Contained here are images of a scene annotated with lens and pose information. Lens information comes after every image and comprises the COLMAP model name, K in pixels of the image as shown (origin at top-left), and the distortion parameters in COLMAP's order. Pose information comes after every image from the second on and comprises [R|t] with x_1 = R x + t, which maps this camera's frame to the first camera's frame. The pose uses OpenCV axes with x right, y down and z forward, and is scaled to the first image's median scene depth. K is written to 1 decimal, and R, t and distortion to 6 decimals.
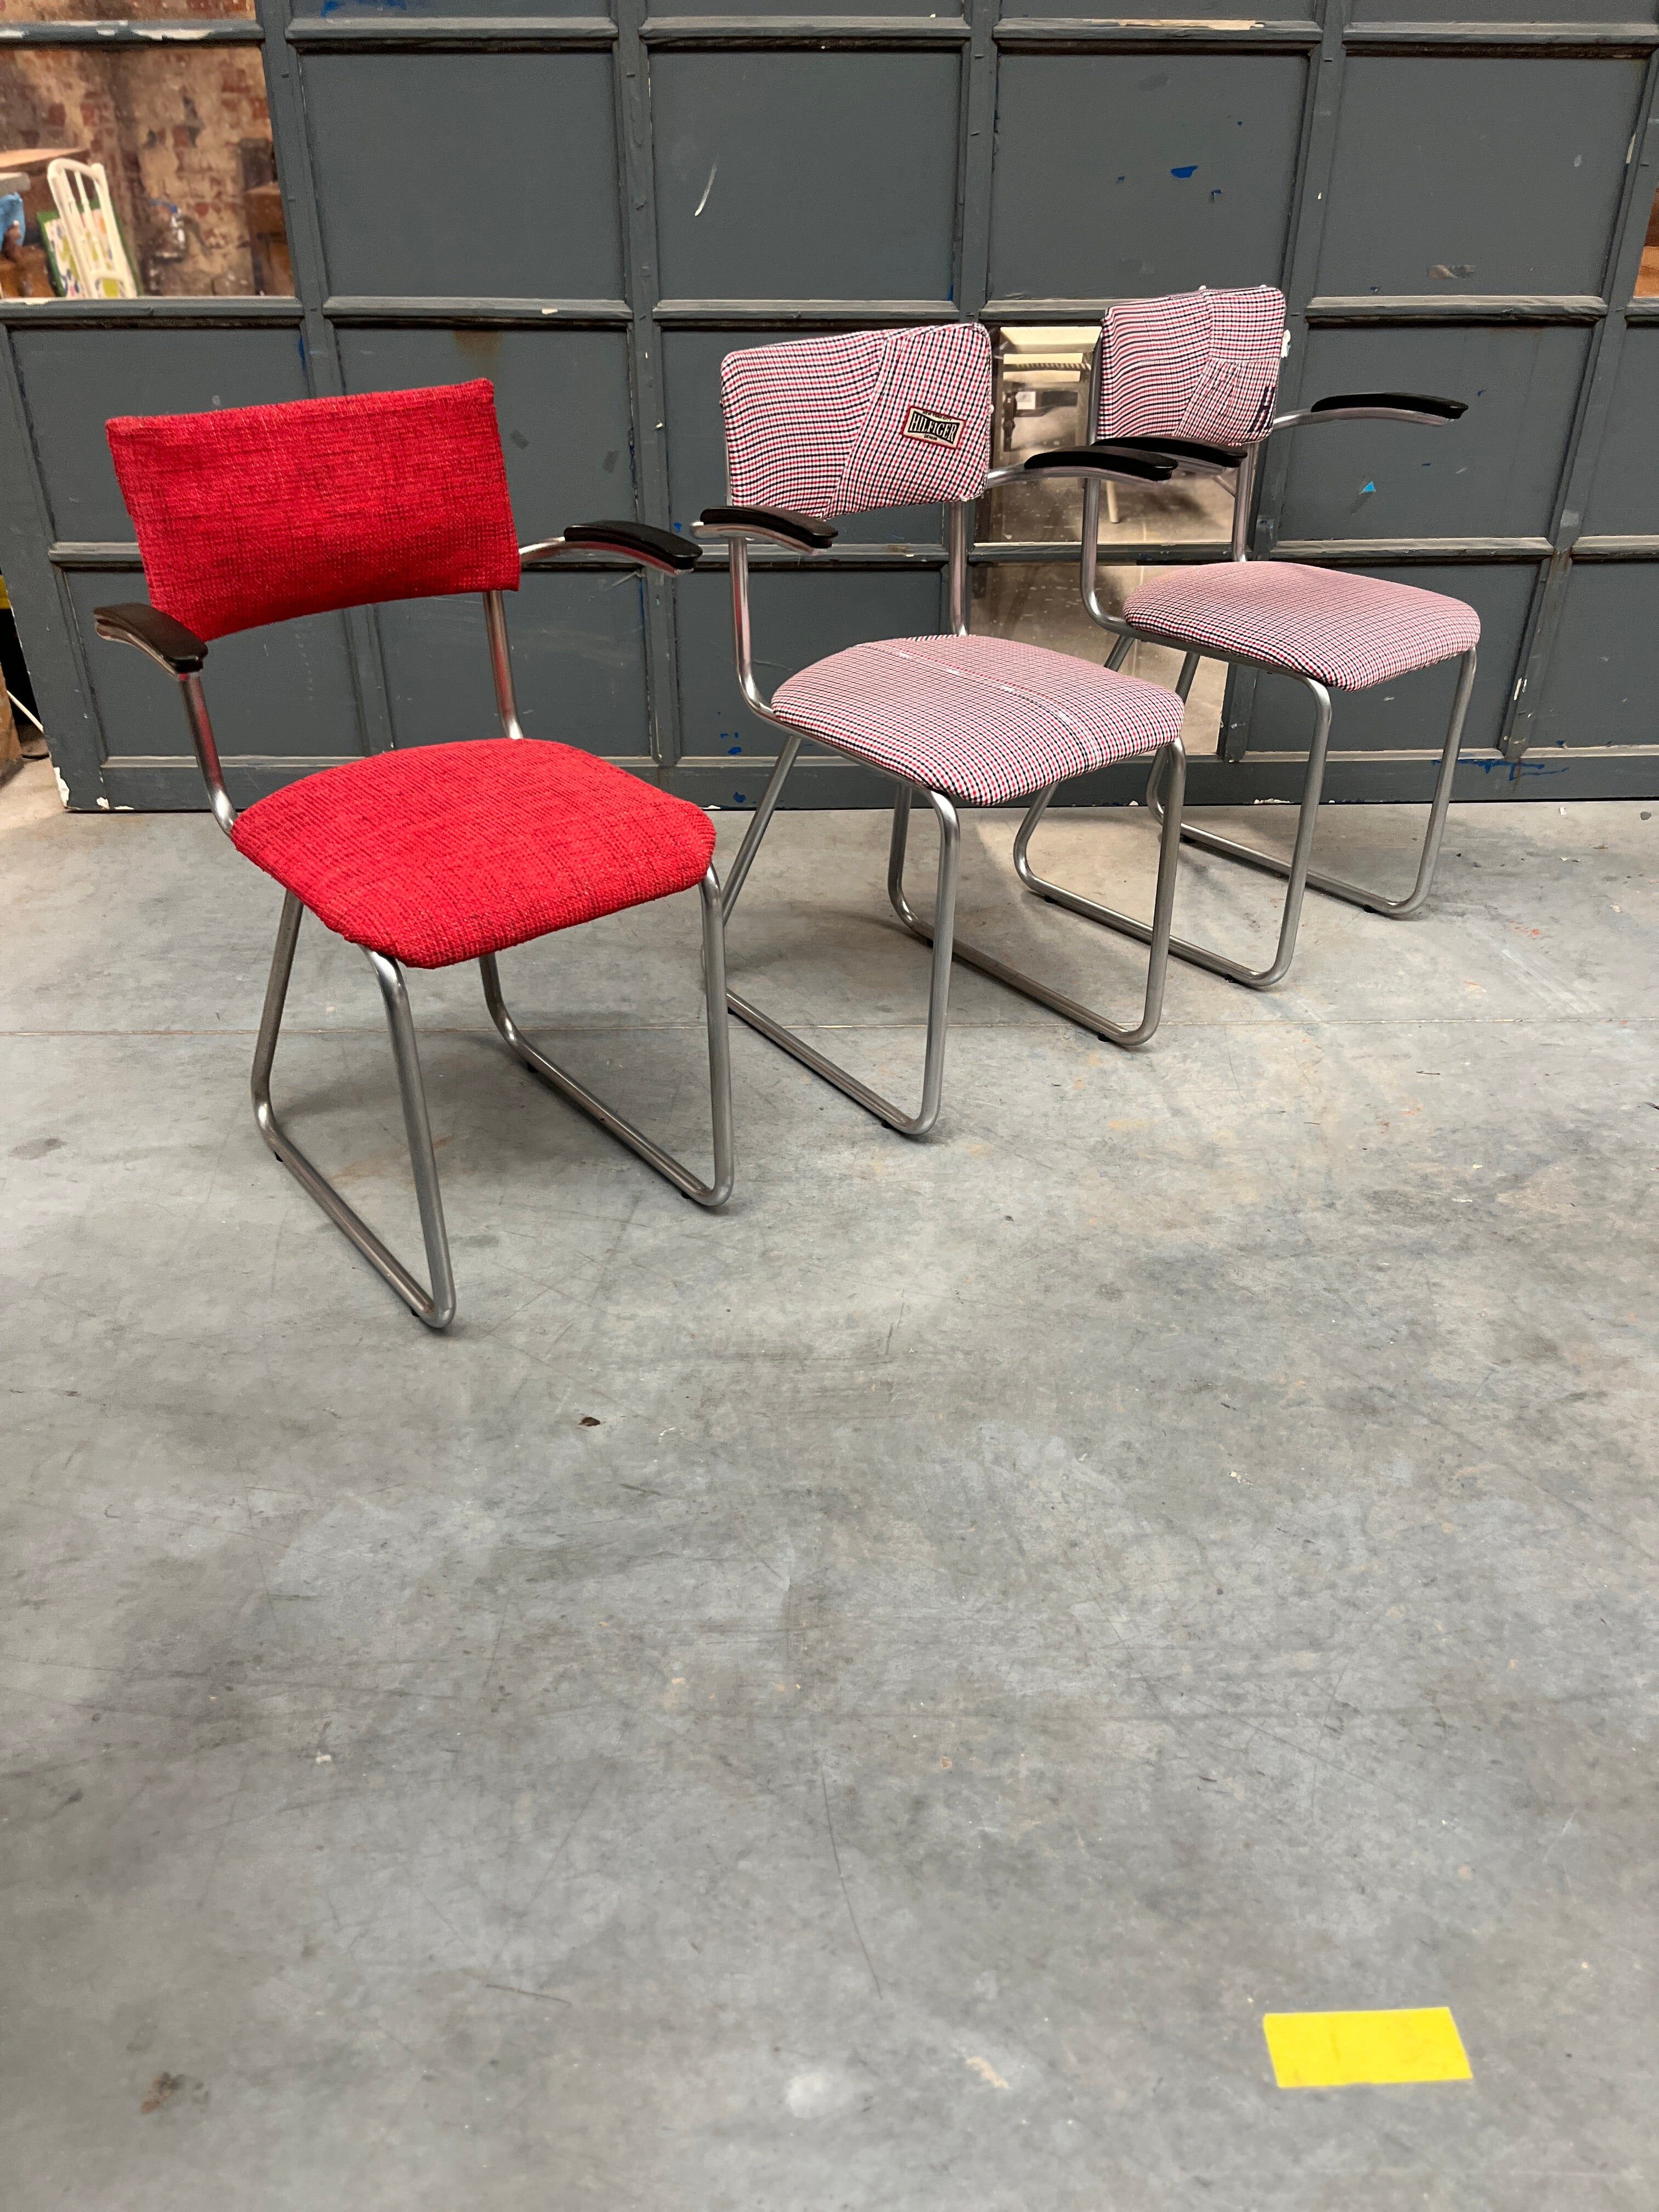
lens RADIAL K [[1689.1, 0, 806.1], [0, 1689.1, 1119.2], [0, 0, 1]] dist [0.046812, -0.069885]
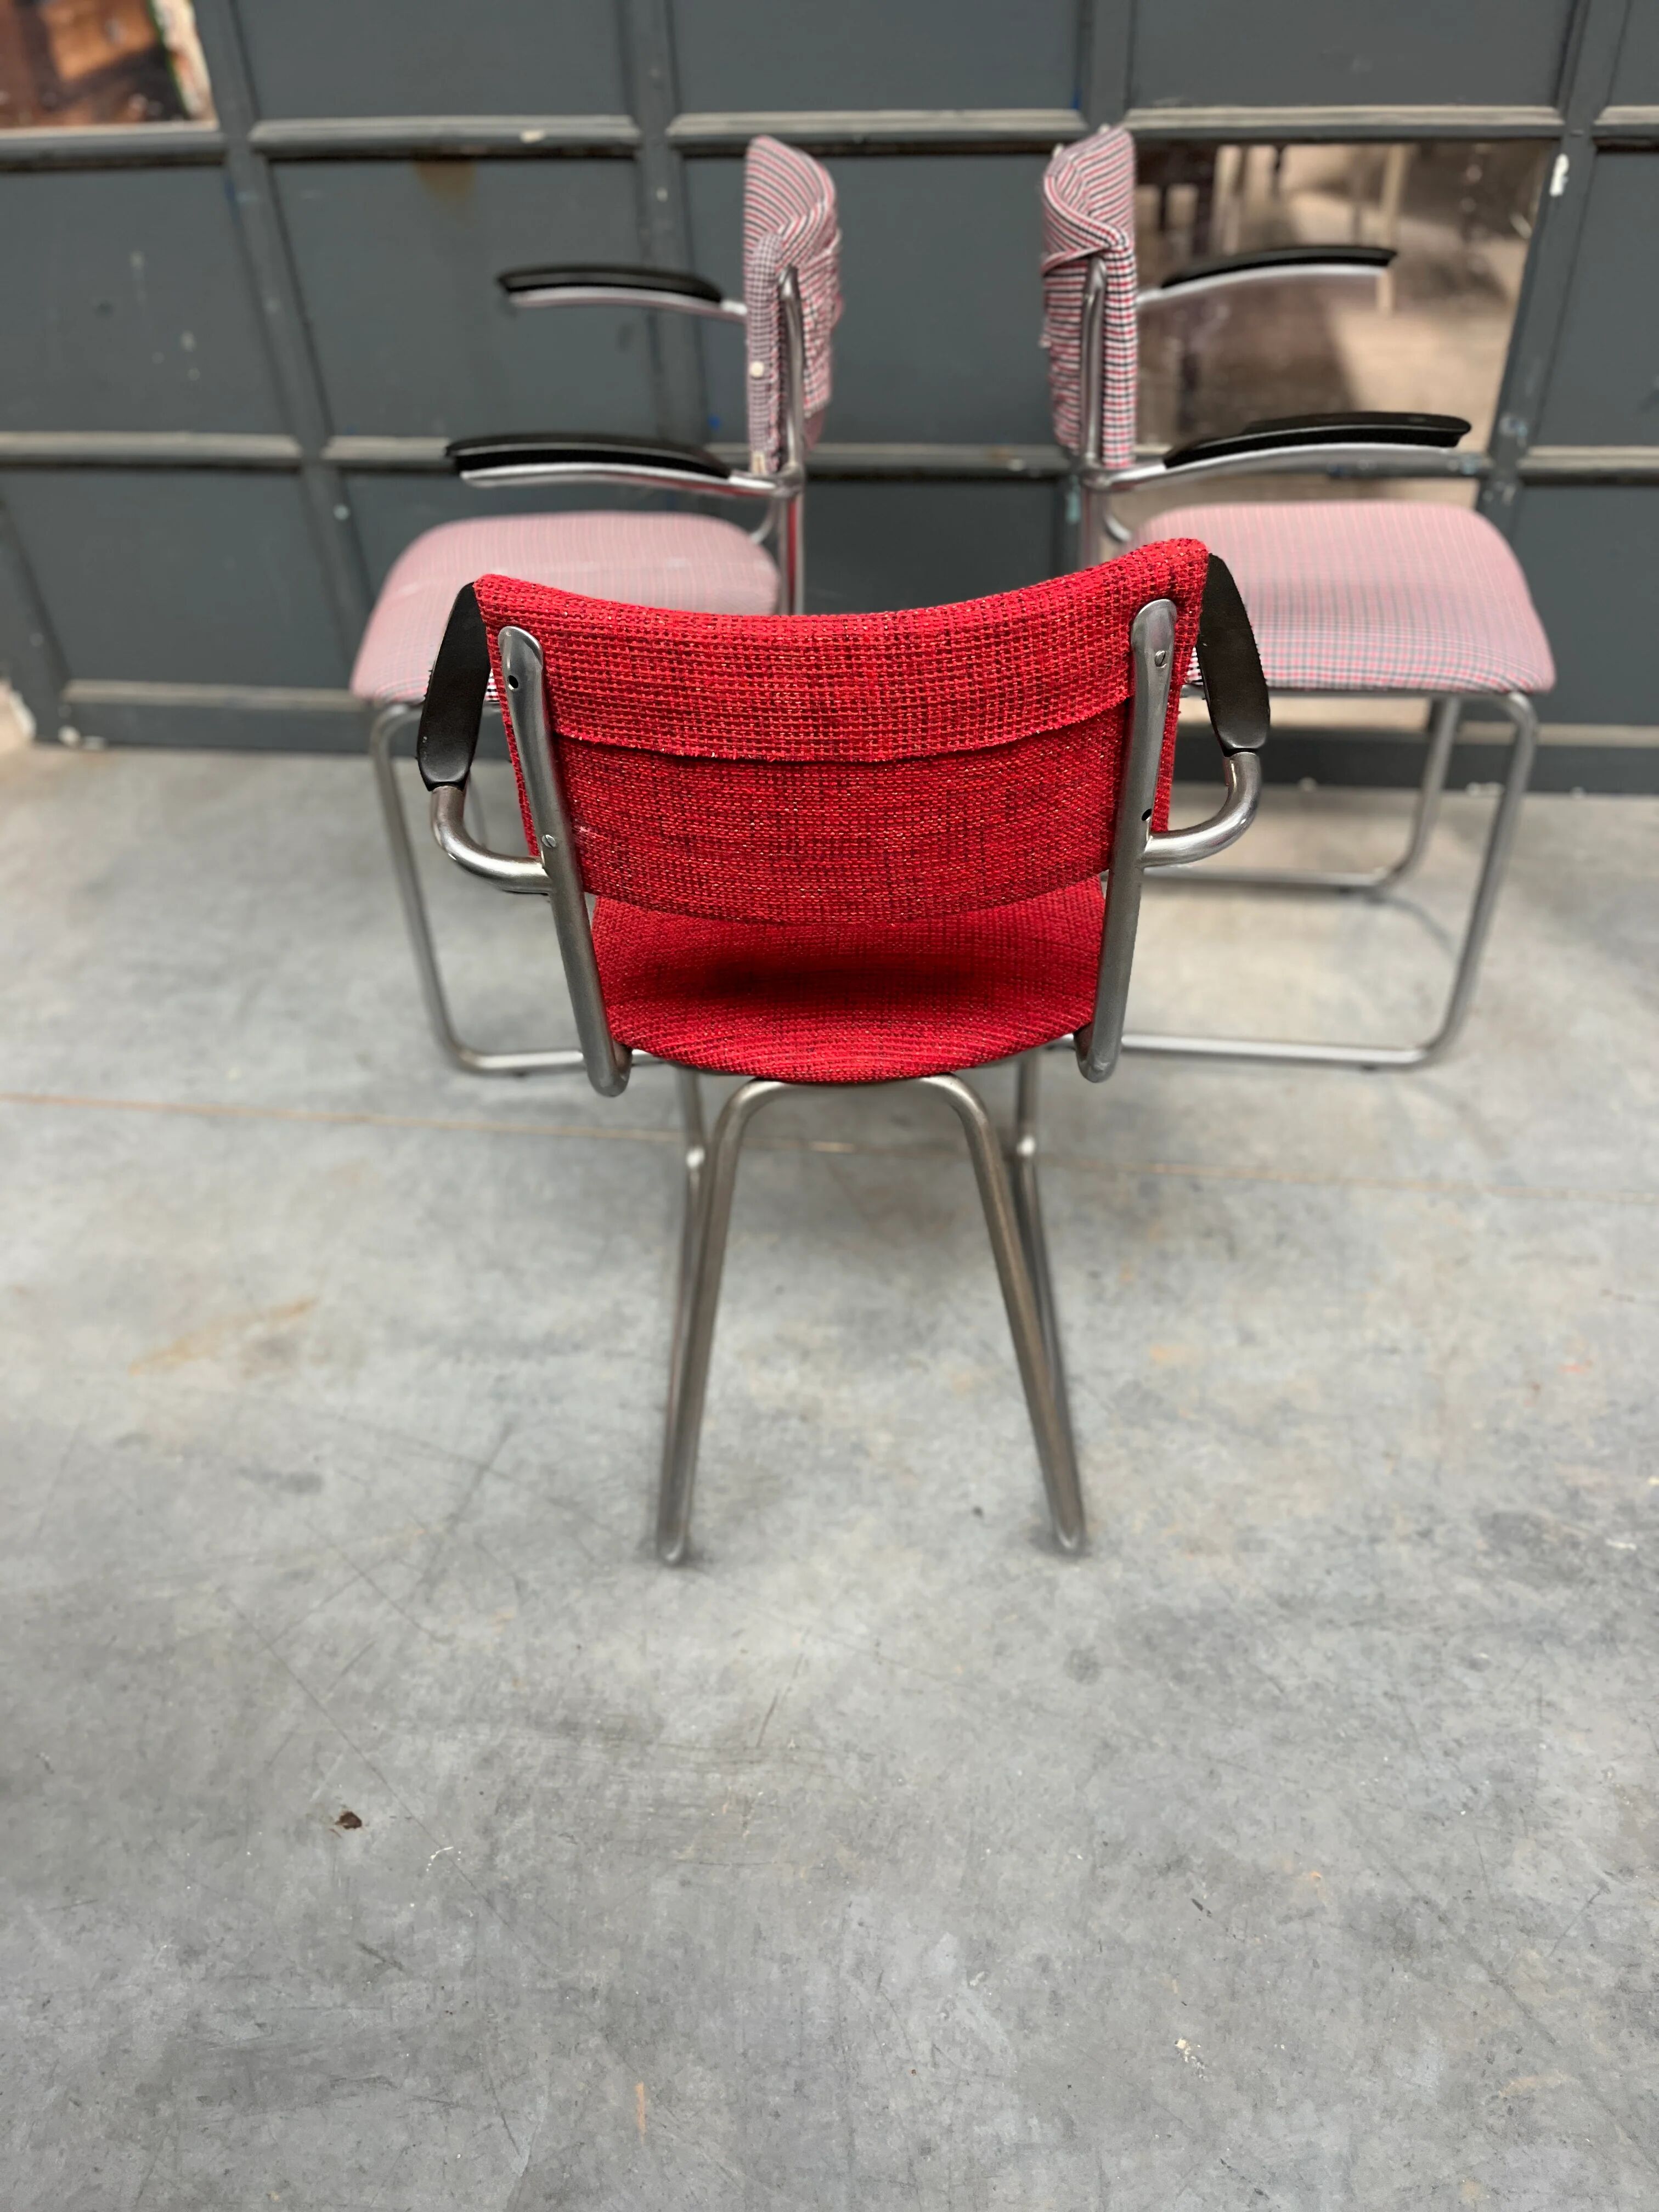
lens RADIAL K [[1689.1, 0, 816.5], [0, 1689.1, 1144.1], [0, 0, 1]] dist [0.046812, -0.069885]
pose [[0.987152, 0.071562, -0.142860, 0.157248], [-0.046264, 0.983810, 0.173138, -0.247340], [0.152937, -0.164304, 0.974482, 0.307503]]
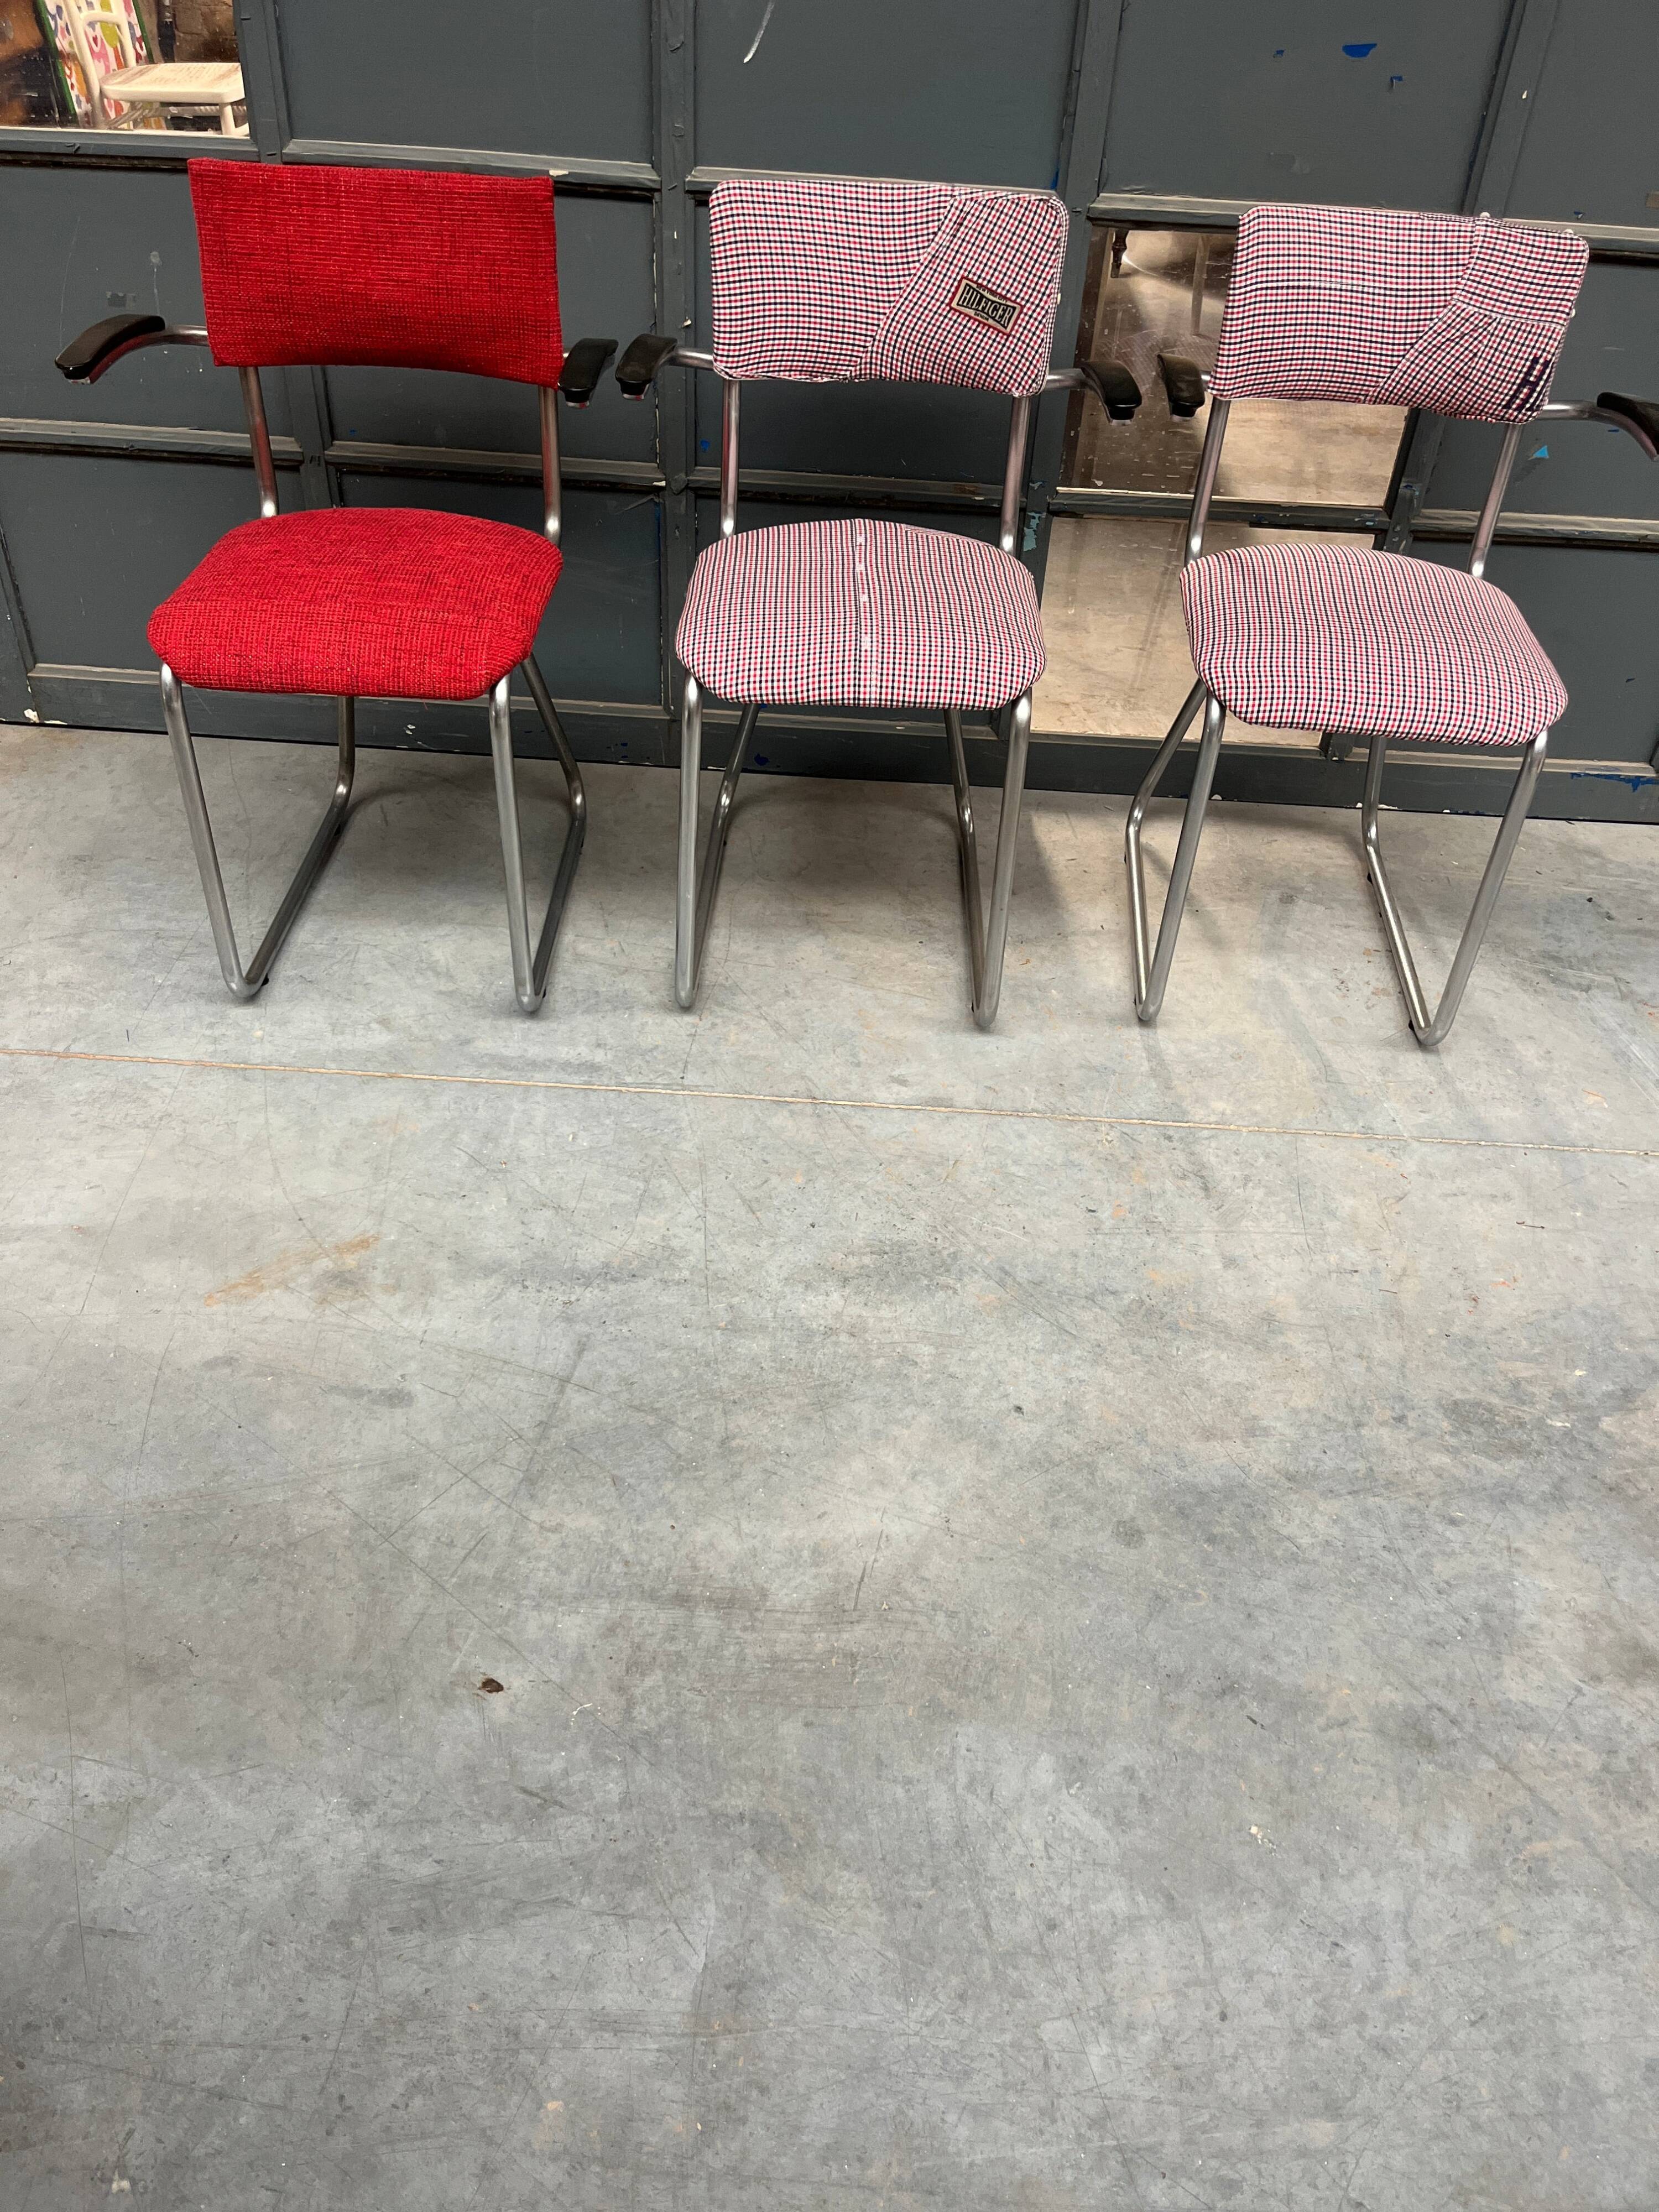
lens RADIAL K [[1689.1, 0, 815.5], [0, 1689.1, 1128.4], [0, 0, 1]] dist [0.046812, -0.069885]
pose [[0.997278, 0.072623, -0.012739, 0.021114], [-0.070237, 0.988283, 0.135509, -0.203088], [0.022431, -0.134245, 0.990694, 0.193547]]
